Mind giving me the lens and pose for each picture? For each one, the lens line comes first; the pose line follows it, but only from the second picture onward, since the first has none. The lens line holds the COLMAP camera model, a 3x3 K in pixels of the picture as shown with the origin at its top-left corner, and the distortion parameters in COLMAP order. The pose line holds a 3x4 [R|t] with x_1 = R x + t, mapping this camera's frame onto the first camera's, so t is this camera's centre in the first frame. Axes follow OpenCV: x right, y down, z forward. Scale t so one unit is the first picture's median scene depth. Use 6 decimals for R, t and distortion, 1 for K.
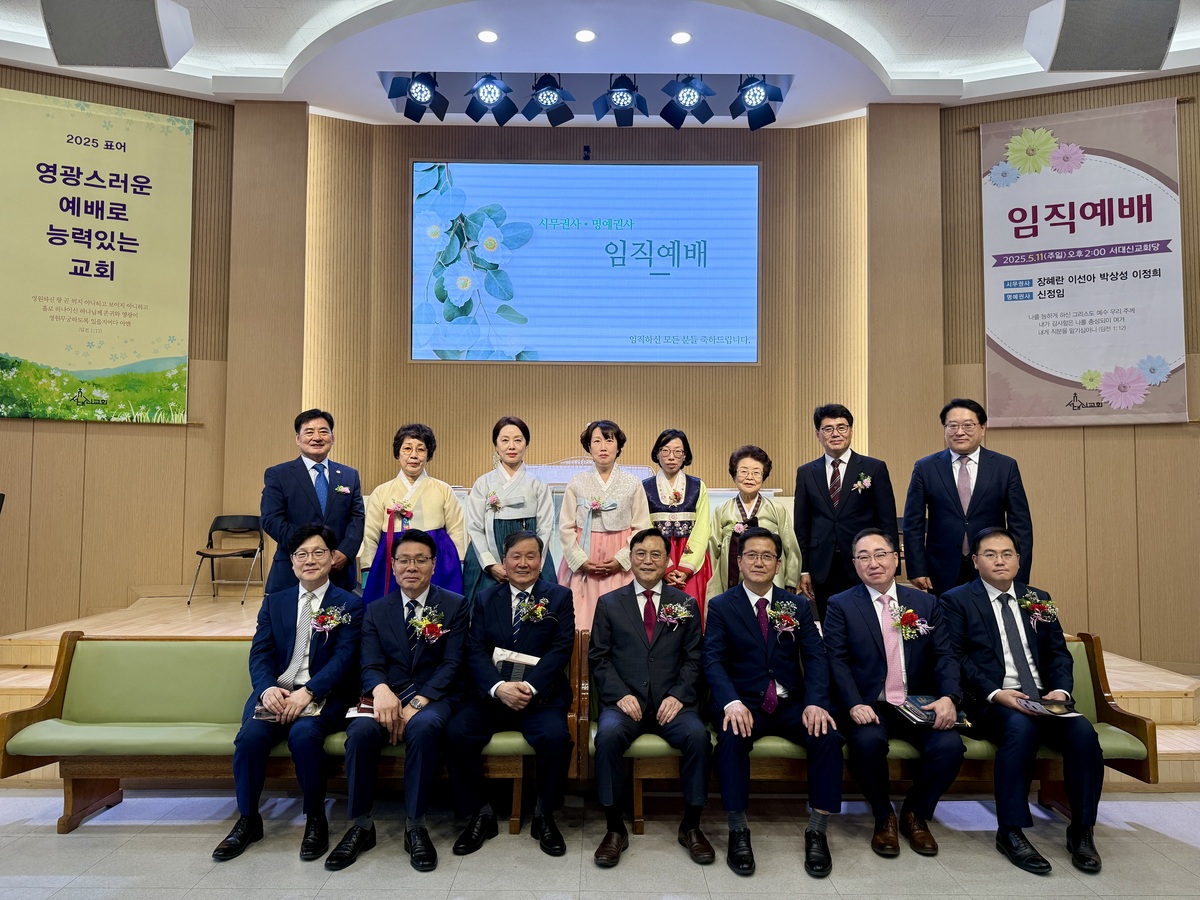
lens RADIAL K [[843.4, 0, 602.2], [0, 843.4, 445.2], [0, 0, 1]] dist [0.024423, -0.023110]
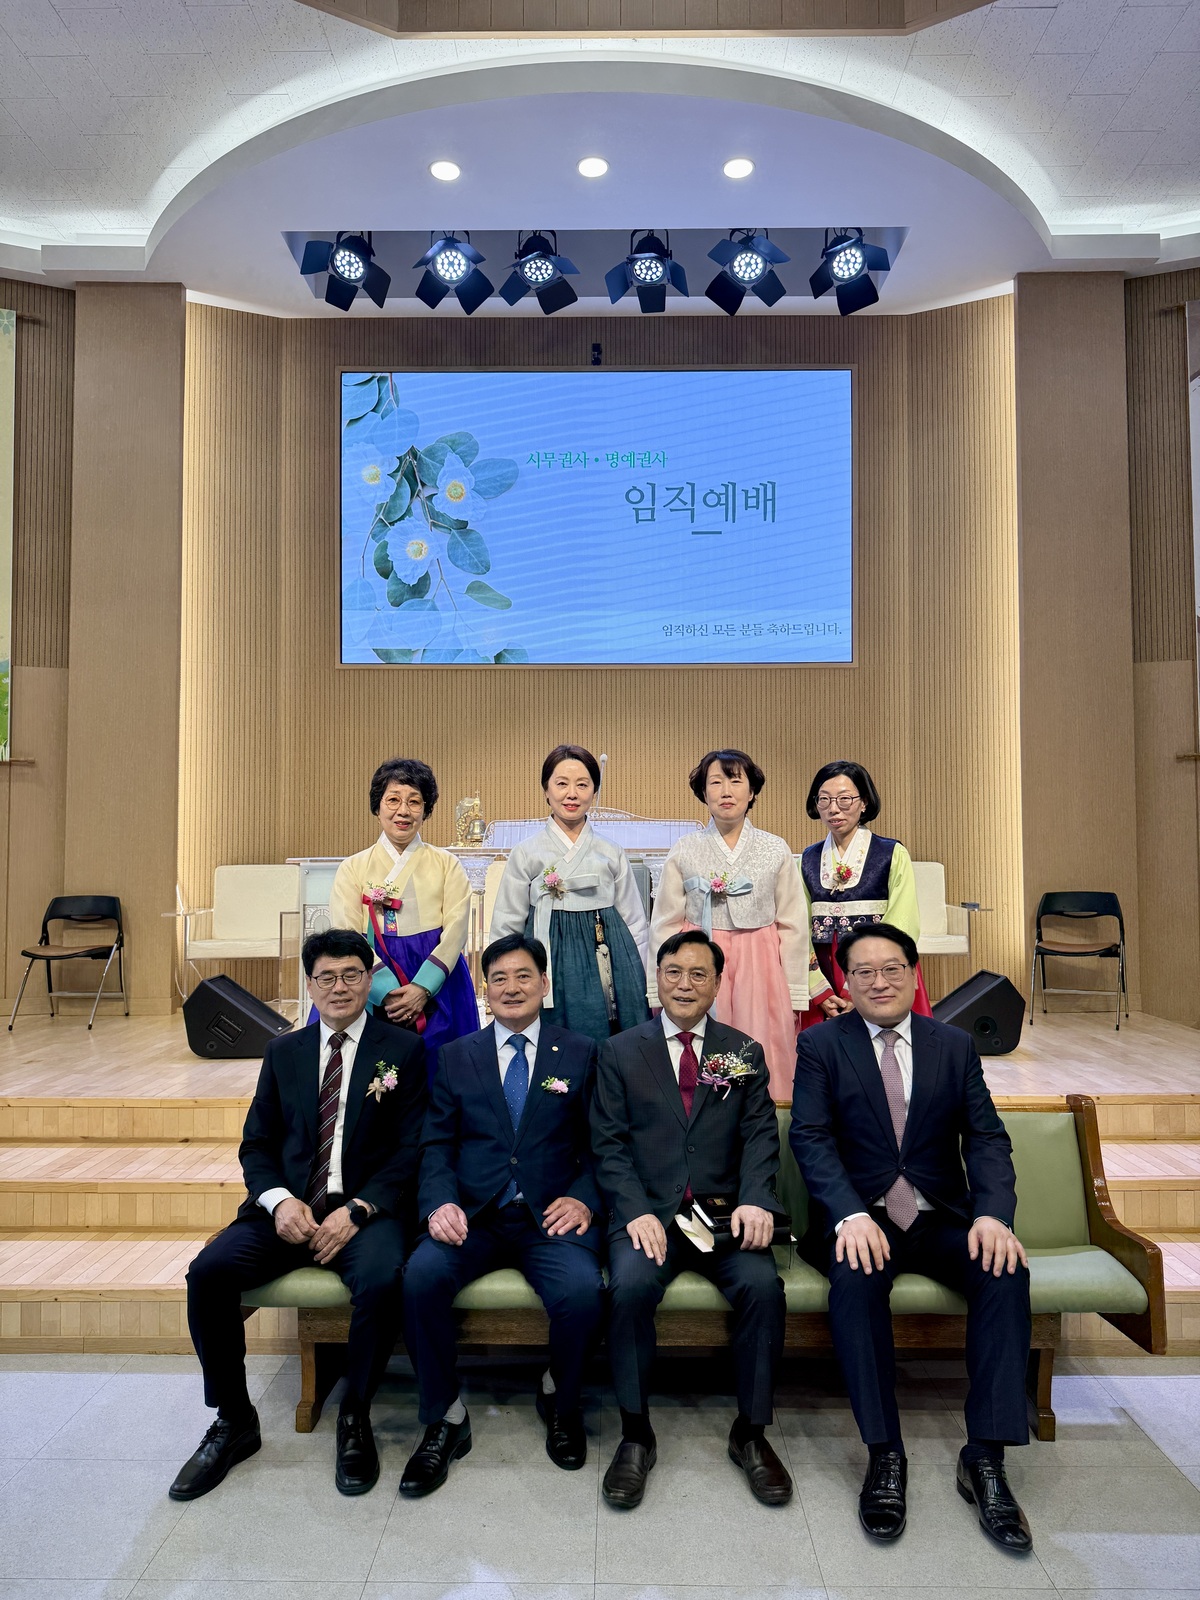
lens RADIAL K [[1124.6, 0, 608.6], [0, 1124.6, 793.9], [0, 0, 1]] dist [0.024423, -0.023110]
pose [[0.999909, -0.009017, -0.010015, -0.003177], [0.009062, 0.999949, 0.004523, 0.001055], [0.009973, -0.004614, 0.999940, 0.101729]]
